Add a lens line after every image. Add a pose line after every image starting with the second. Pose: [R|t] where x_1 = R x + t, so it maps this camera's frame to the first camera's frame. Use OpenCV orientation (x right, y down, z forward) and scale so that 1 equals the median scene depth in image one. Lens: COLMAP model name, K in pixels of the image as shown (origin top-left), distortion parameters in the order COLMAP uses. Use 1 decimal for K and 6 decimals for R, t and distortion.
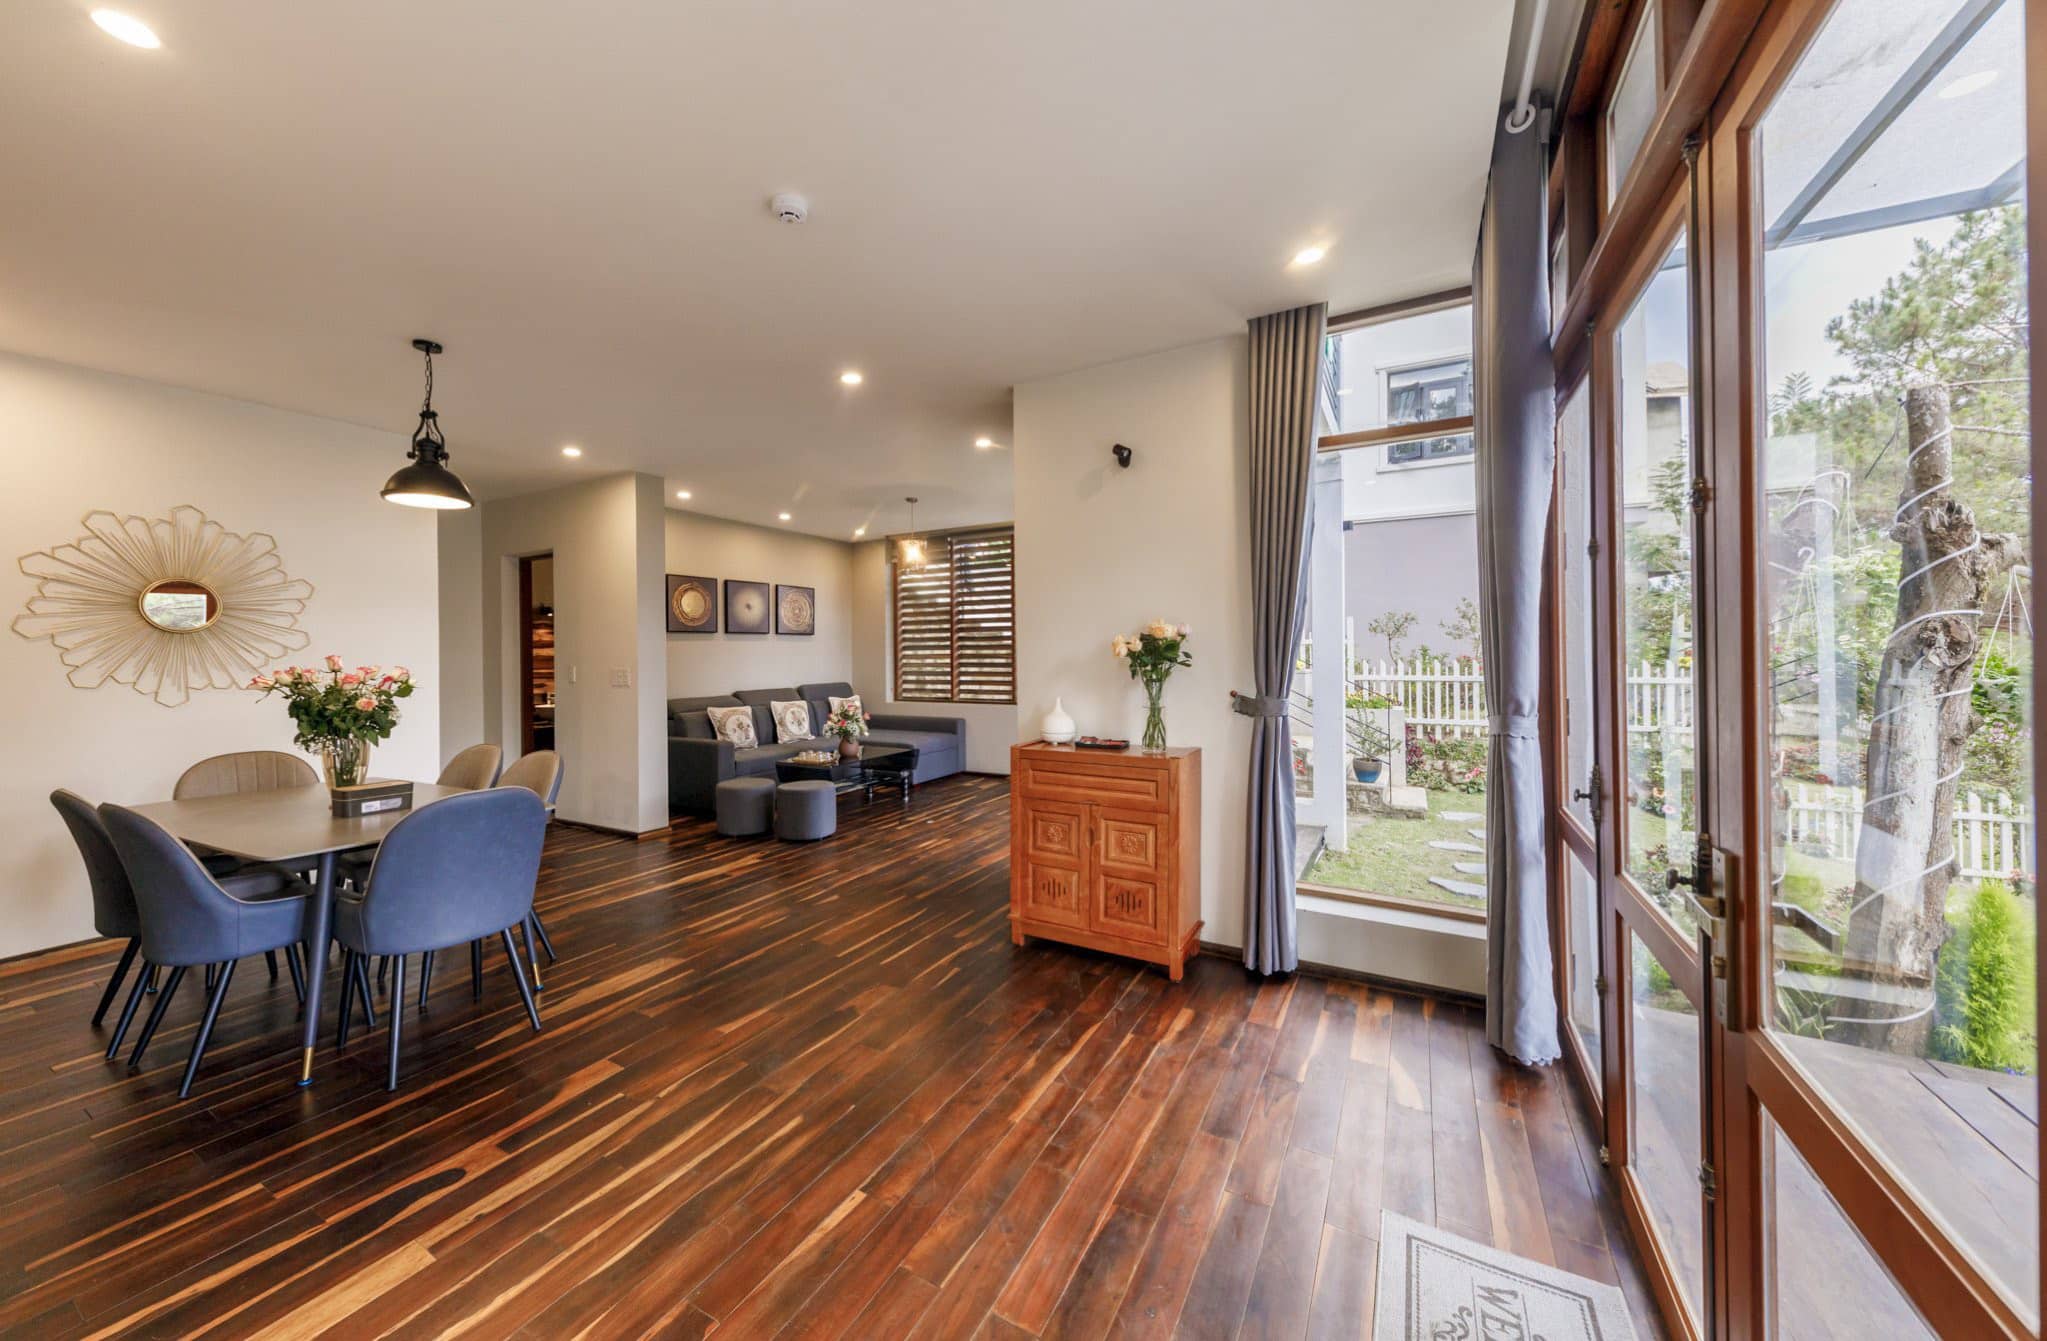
lens RADIAL K [[699.6, 0, 1011.4], [0, 699.6, 645.5], [0, 0, 1]] dist [0.005113, -0.001813]
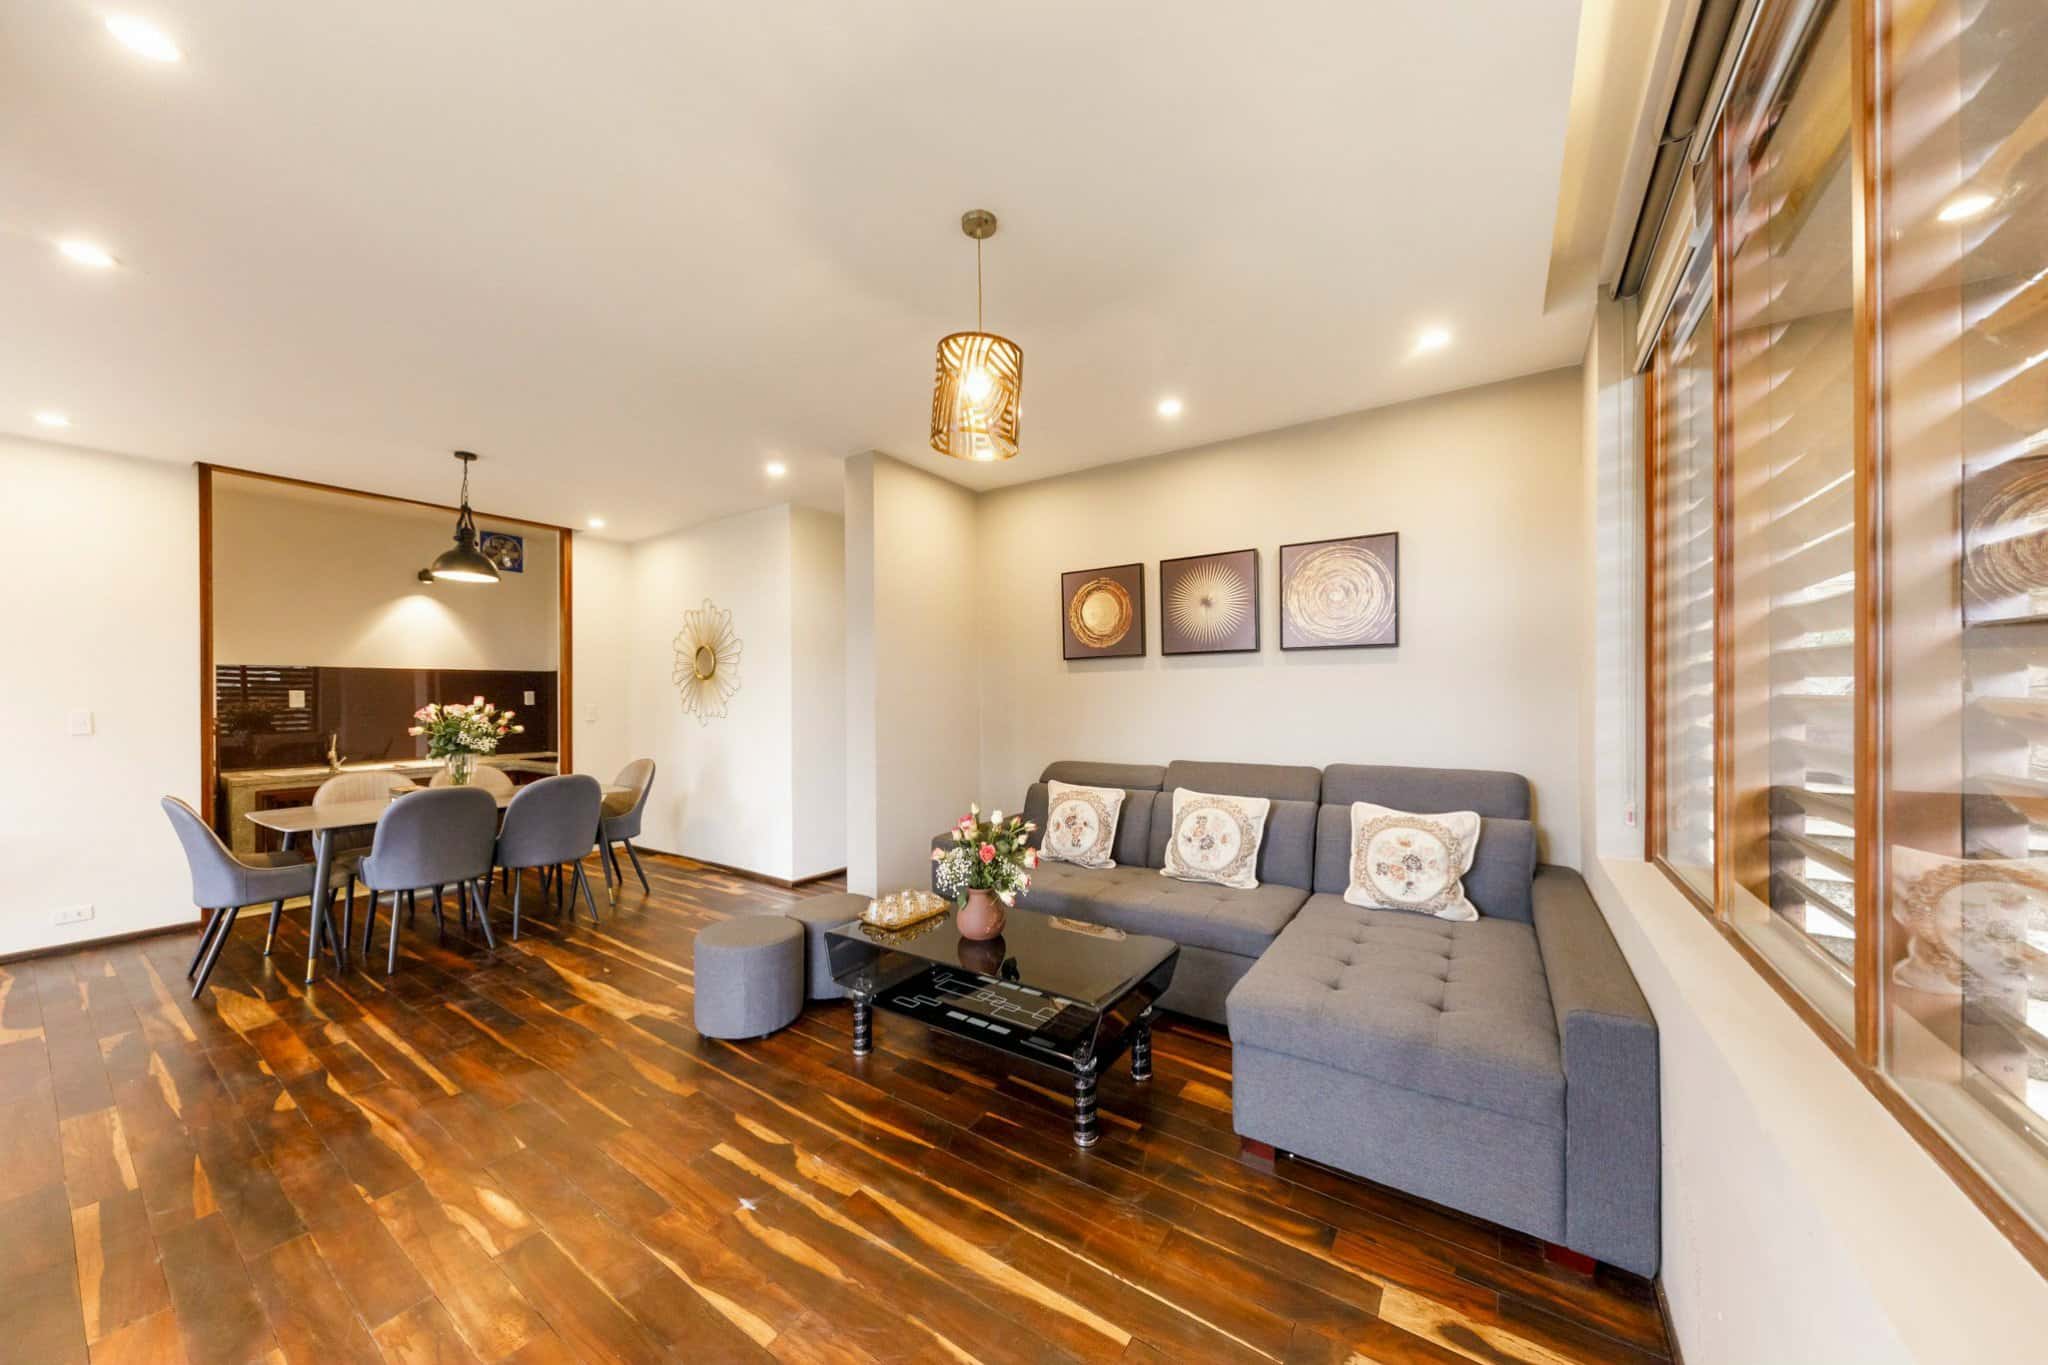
lens RADIAL K [[700.6, 0, 1022.5], [0, 700.6, 670.1], [0, 0, 1]] dist [0.011815, -0.002755]
pose [[-0.086430, -0.023626, -0.995978, 0.373398], [0.016990, 0.999538, -0.025185, 0.014259], [0.996113, -0.019099, -0.085989, 2.052587]]
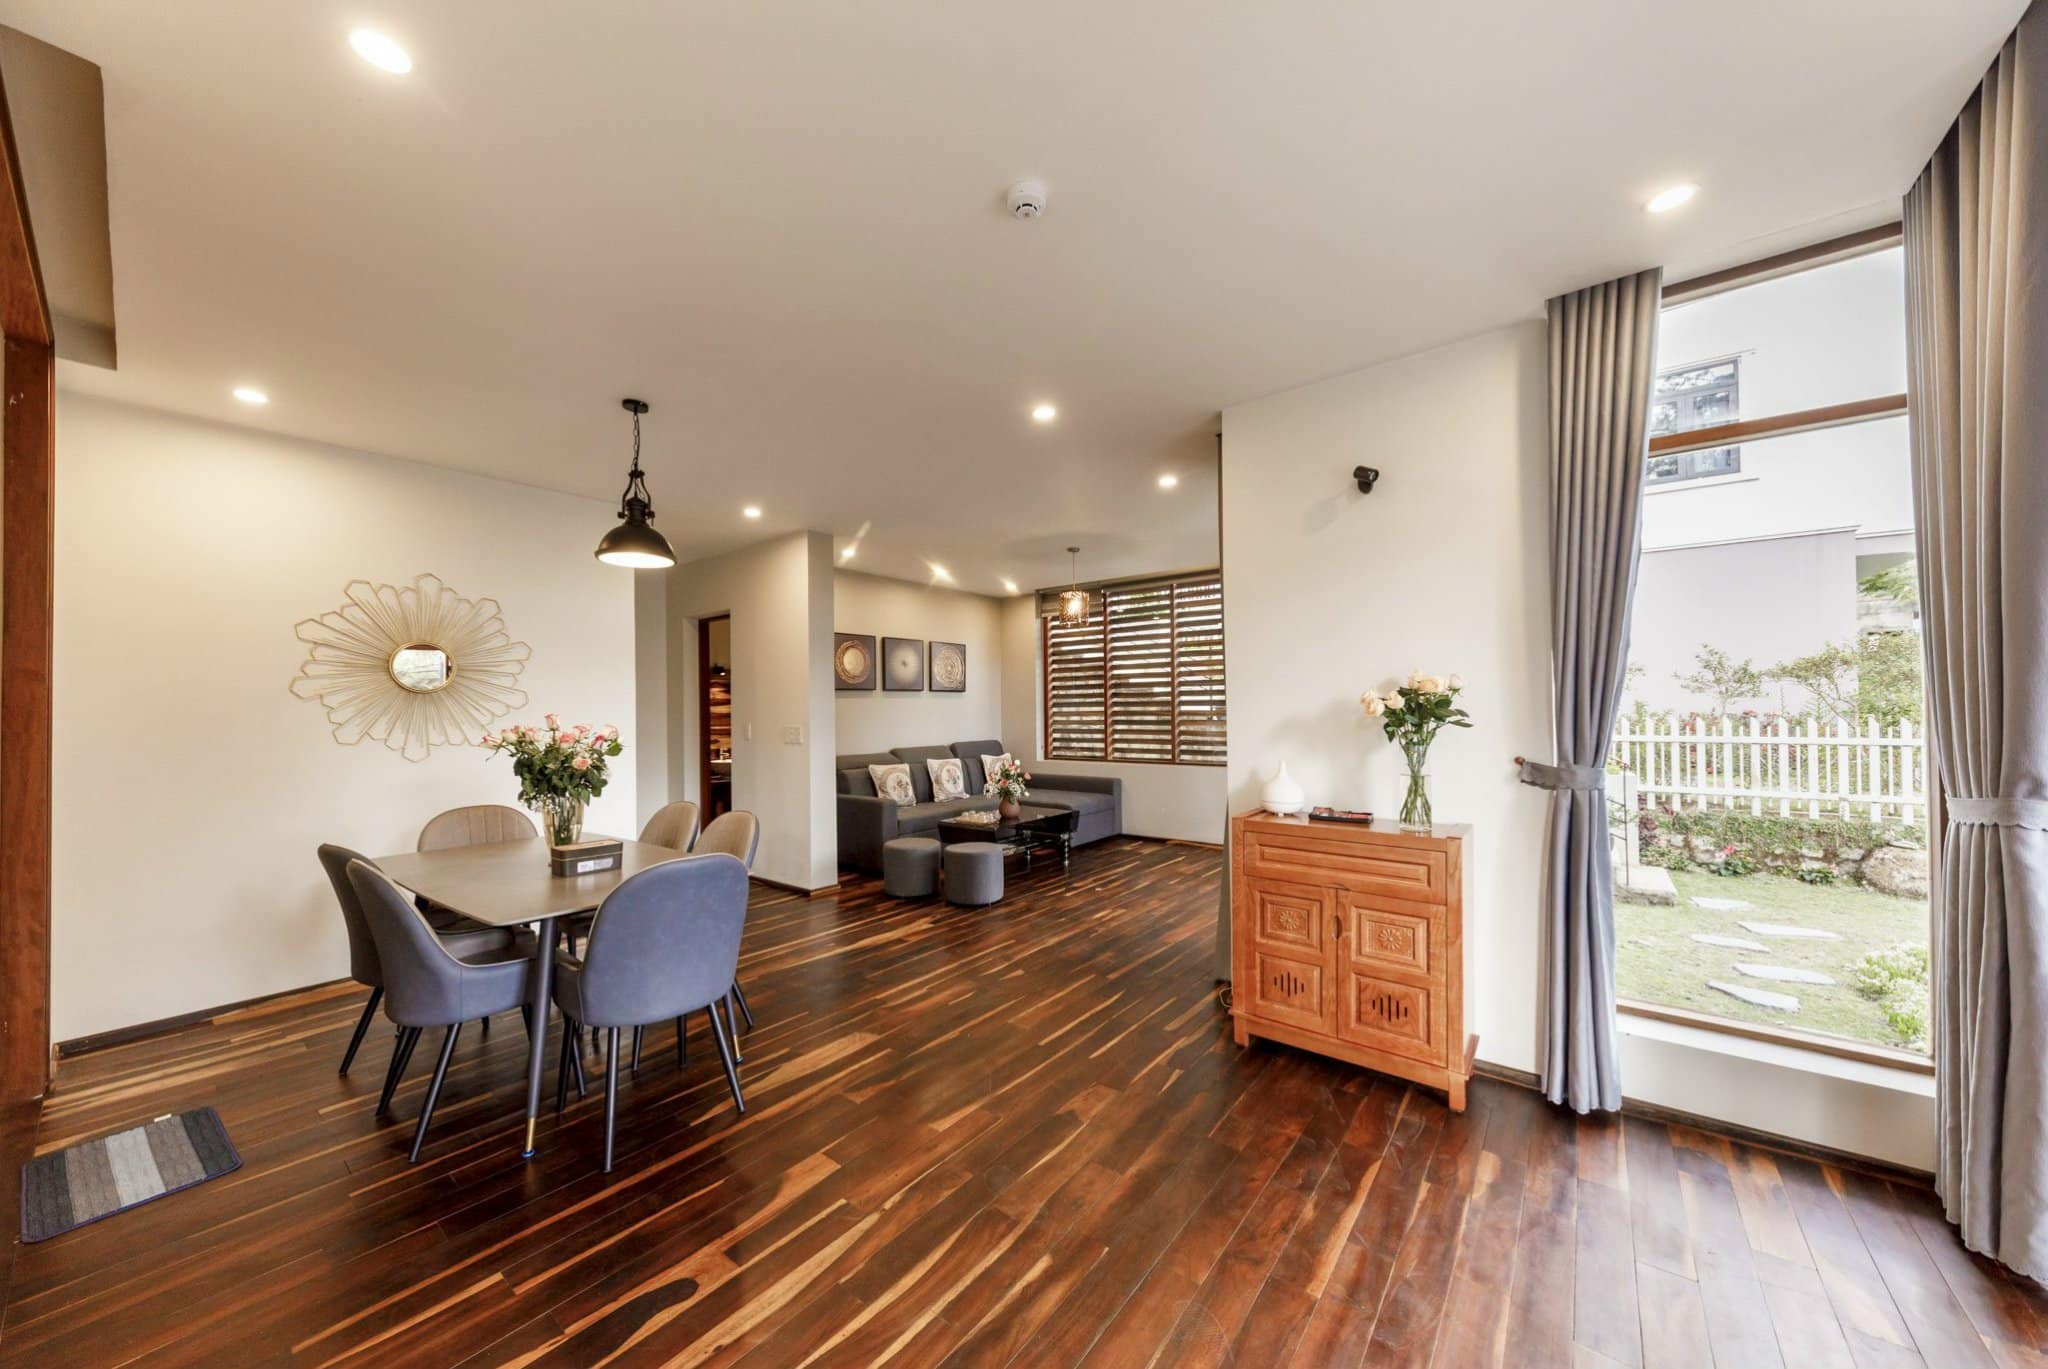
lens RADIAL K [[697.3, 0, 1021.2], [0, 697.3, 699.4], [0, 0, 1]] dist [0.011126, -0.004164]
pose [[0.987674, -0.004012, -0.156472, -0.125176], [0.003466, 0.999987, -0.003760, -0.001419], [0.156485, 0.003171, 0.987675, 0.095057]]
